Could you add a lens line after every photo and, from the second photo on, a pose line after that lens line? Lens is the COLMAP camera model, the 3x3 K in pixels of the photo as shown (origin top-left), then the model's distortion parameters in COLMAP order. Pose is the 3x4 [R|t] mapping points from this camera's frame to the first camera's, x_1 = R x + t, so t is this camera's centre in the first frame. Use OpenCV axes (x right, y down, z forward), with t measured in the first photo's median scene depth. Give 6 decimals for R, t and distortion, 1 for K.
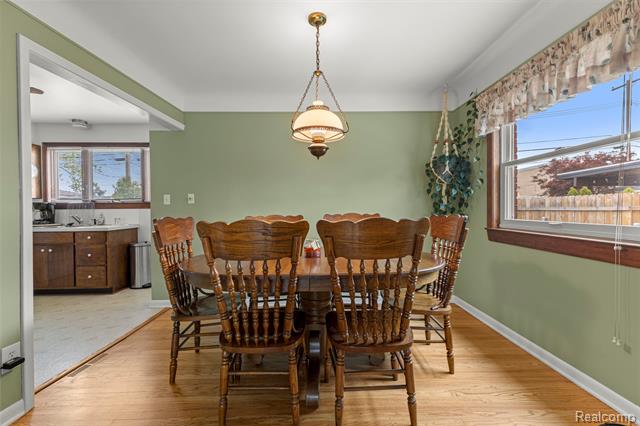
lens RADIAL K [[278.4, 0, 320.6], [0, 278.4, 212.2], [0, 0, 1]] dist [0.011949, -0.000152]
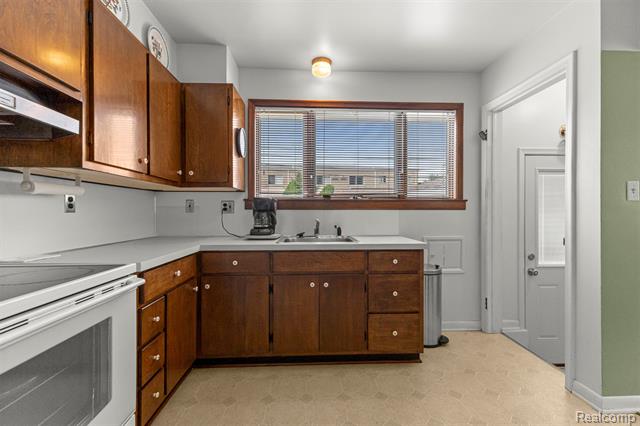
lens RADIAL K [[278.4, 0, 319.2], [0, 278.4, 212.7], [0, 0, 1]] dist [0.011949, -0.000152]
pose [[0.999142, 0.010956, 0.039941, -0.901185], [-0.010499, 0.999877, -0.011632, 0.002512], [-0.040063, 0.011202, 0.999134, 0.416353]]
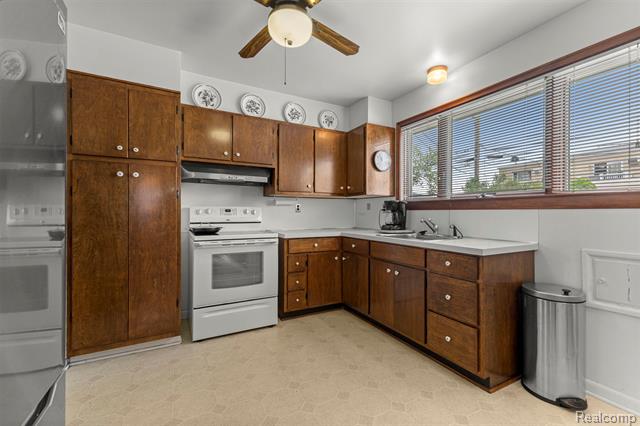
lens RADIAL K [[278.4, 0, 319.0], [0, 278.4, 209.9], [0, 0, 1]] dist [0.011949, -0.000152]
pose [[0.453882, 0.002953, -0.891057, -0.424583], [-0.019209, 0.999795, -0.006471, -0.001788], [0.890855, 0.020054, 0.453846, 0.494139]]
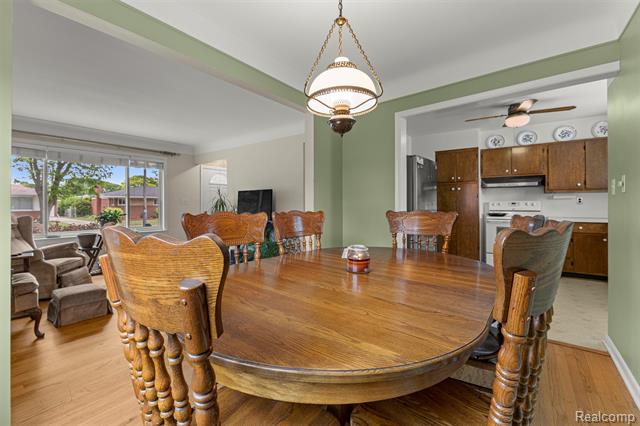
lens RADIAL K [[278.4, 0, 321.3], [0, 278.4, 206.2], [0, 0, 1]] dist [0.011949, -0.000152]
pose [[-0.658622, 0.008279, -0.752428, 0.318256], [-0.002756, 0.999906, 0.013415, -0.002726], [0.752469, 0.010909, -0.658538, 0.797441]]
